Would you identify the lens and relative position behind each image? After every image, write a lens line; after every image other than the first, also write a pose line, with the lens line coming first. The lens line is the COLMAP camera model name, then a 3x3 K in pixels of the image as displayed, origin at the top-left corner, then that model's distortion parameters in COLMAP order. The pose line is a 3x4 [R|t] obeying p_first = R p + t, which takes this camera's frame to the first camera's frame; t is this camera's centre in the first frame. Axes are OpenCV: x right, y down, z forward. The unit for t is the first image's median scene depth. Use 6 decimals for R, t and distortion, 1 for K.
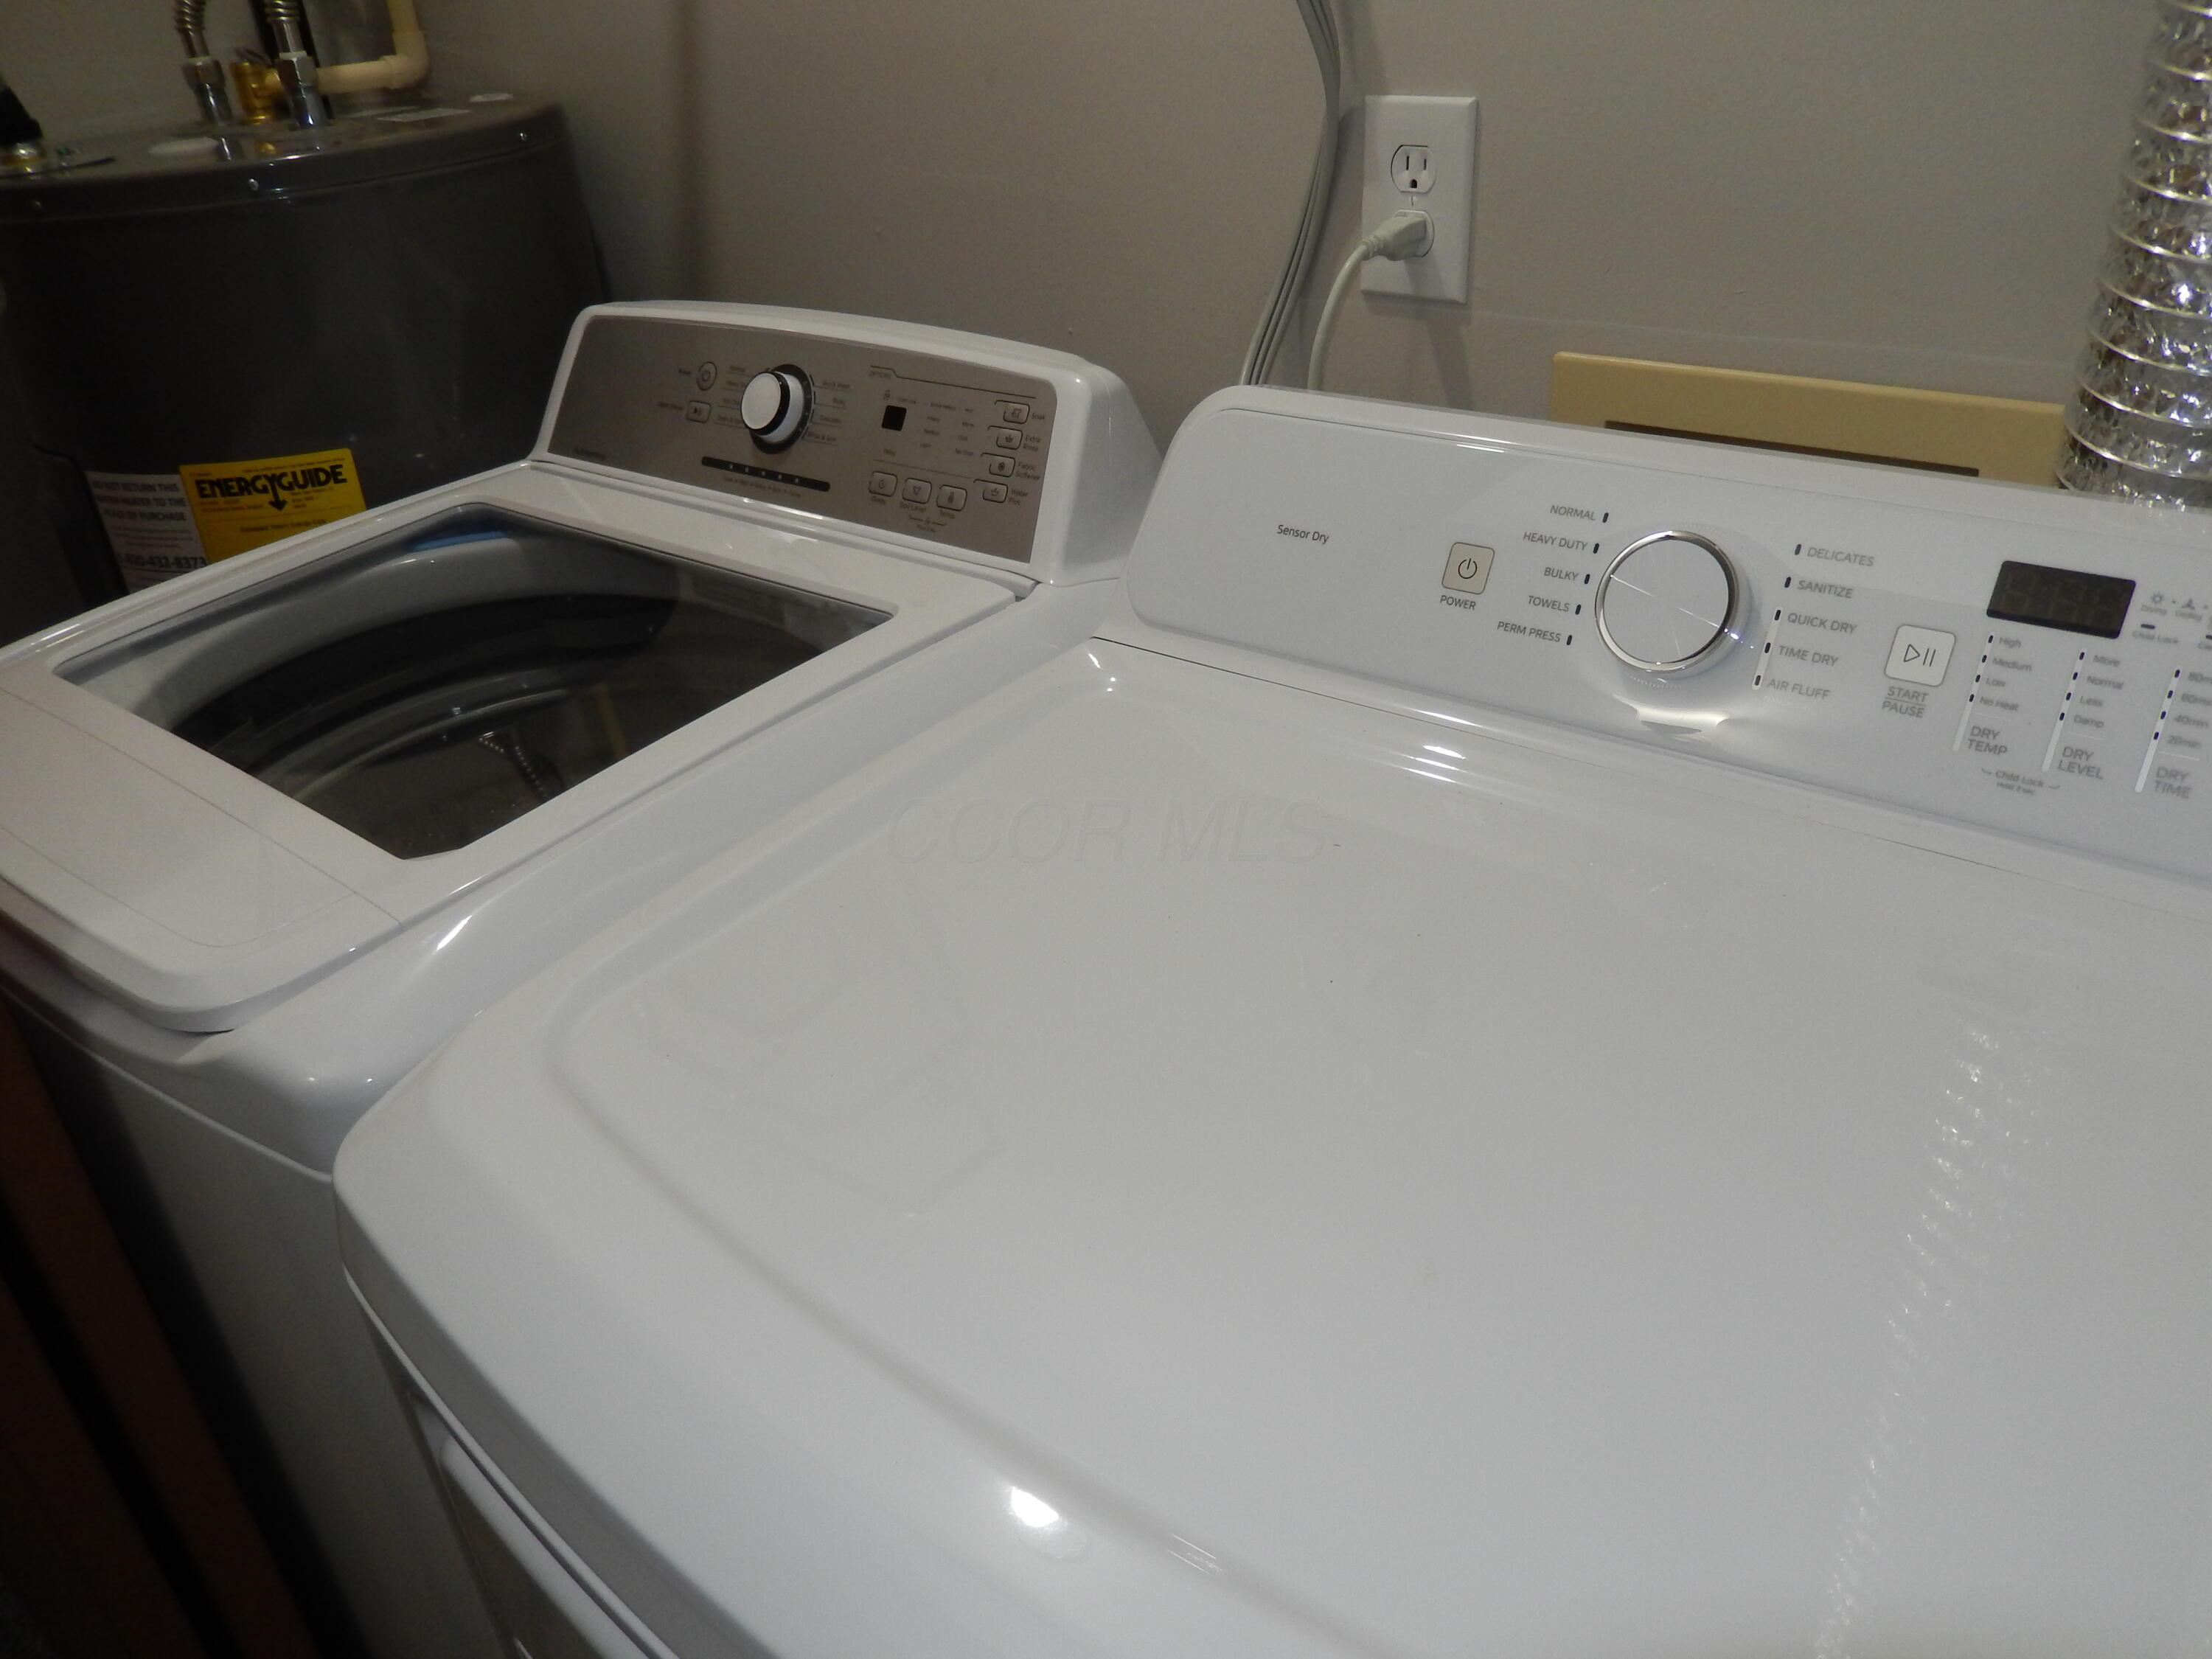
lens RADIAL K [[1639.3, 0, 1107.3], [0, 1639.3, 825.5], [0, 0, 1]] dist [-0.014368, 0.001562]
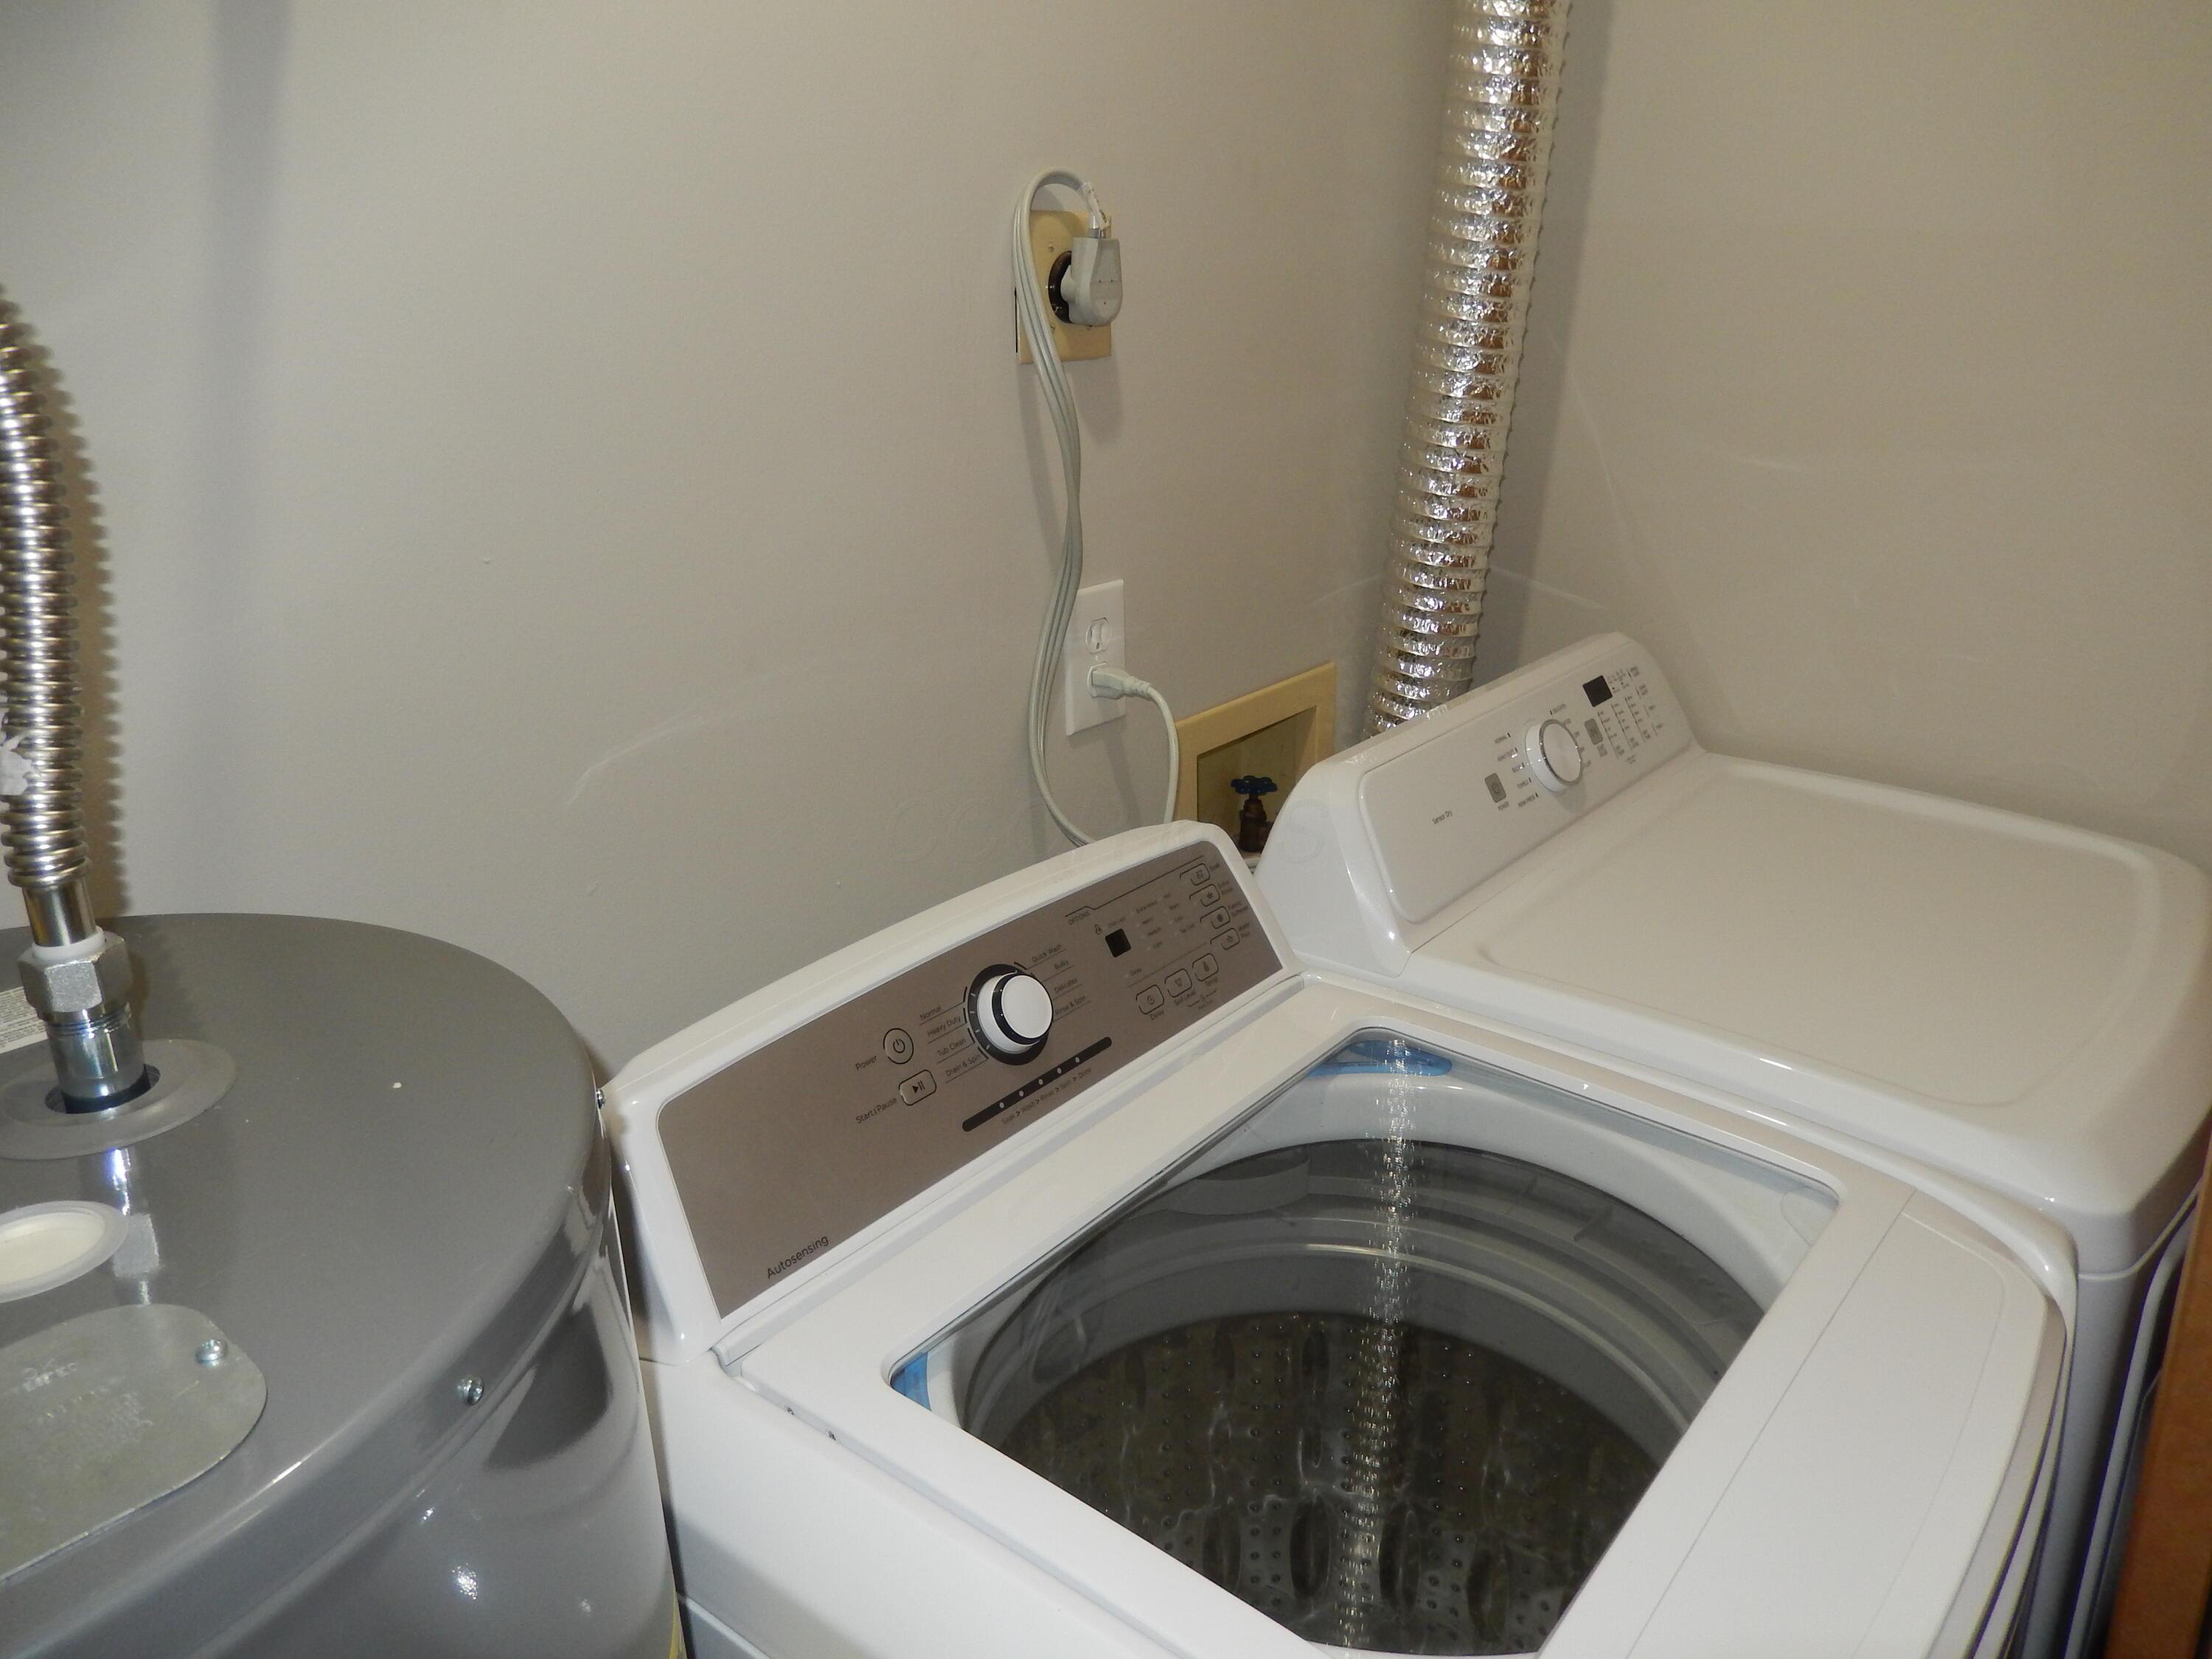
lens RADIAL K [[1639.3, 0, 1107.4], [0, 1639.3, 831.8], [0, 0, 1]] dist [-0.014368, 0.001562]
pose [[-0.019970, -0.268991, 0.962936, -1.096031], [0.509516, 0.825938, 0.241288, -0.558868], [-0.860229, 0.495450, 0.120562, 0.861375]]
